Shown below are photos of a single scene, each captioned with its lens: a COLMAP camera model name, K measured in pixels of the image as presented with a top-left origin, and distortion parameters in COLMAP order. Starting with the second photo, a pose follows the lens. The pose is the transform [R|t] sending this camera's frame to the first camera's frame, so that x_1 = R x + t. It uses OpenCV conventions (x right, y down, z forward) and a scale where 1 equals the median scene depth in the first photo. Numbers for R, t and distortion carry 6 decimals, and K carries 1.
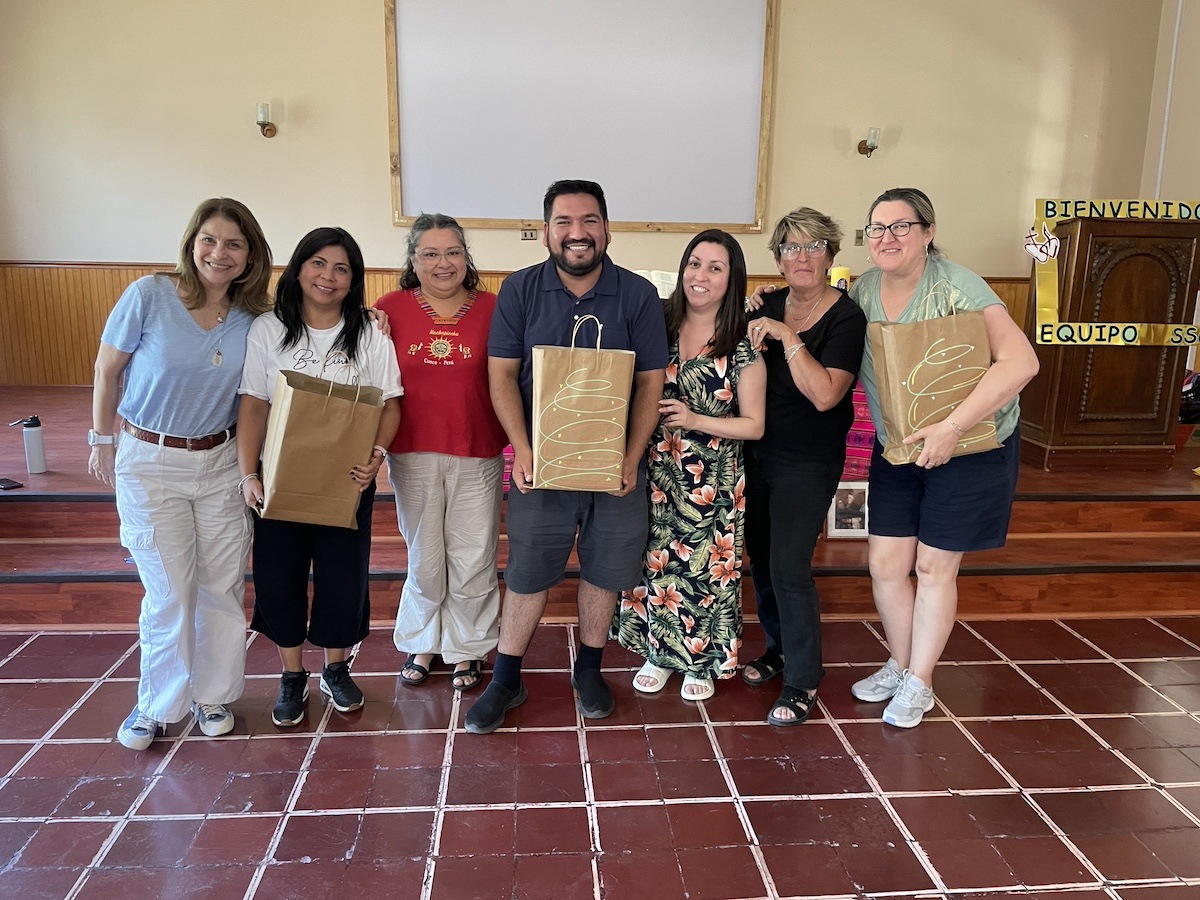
lens RADIAL K [[911.2, 0, 588.8], [0, 911.2, 449.7], [0, 0, 1]] dist [0.080957, -0.104042]
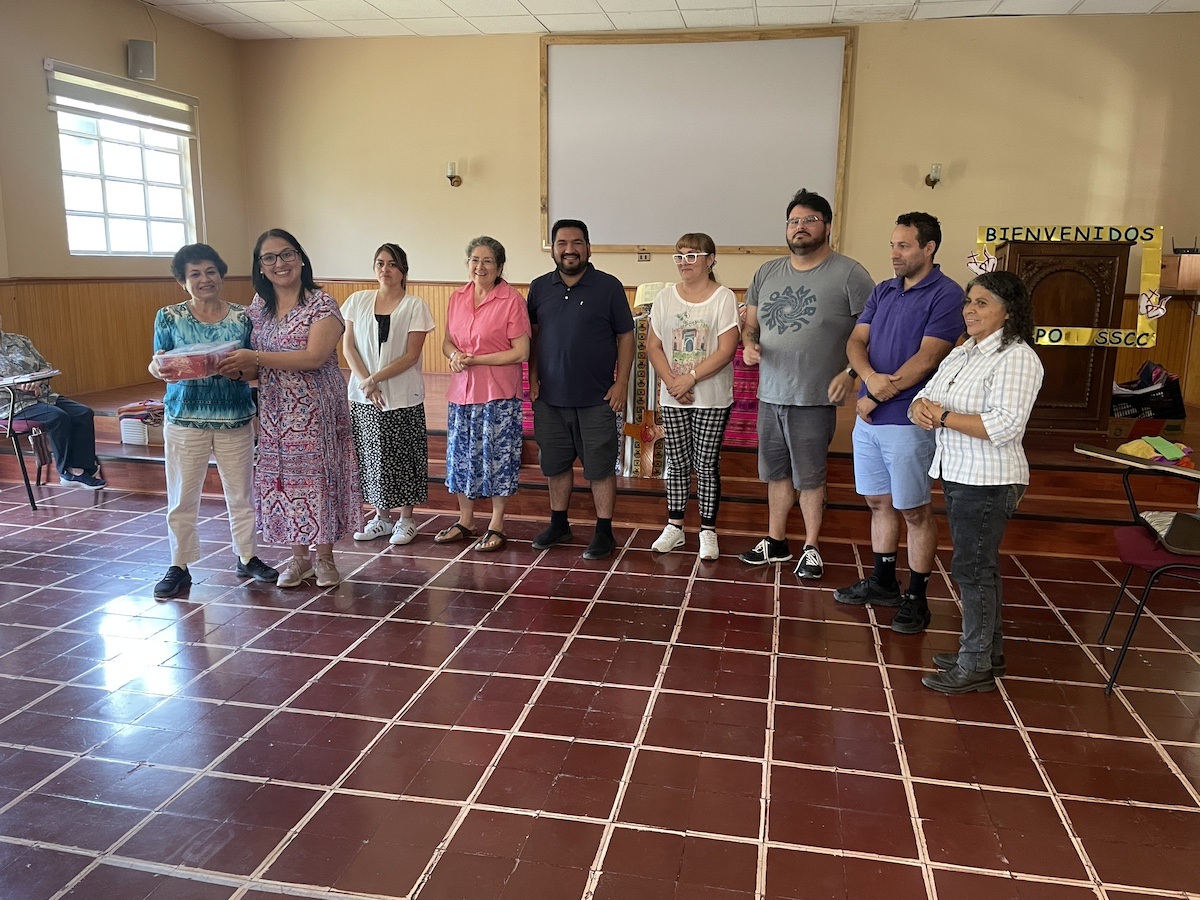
lens RADIAL K [[911.7, 0, 607.8], [0, 911.7, 455.8], [0, 0, 1]] dist [0.089150, -0.121678]
pose [[0.962920, 0.052520, -0.264627, 0.346048], [-0.057096, 0.998322, -0.009624, 0.078145], [0.263677, 0.024376, 0.964303, -0.325104]]
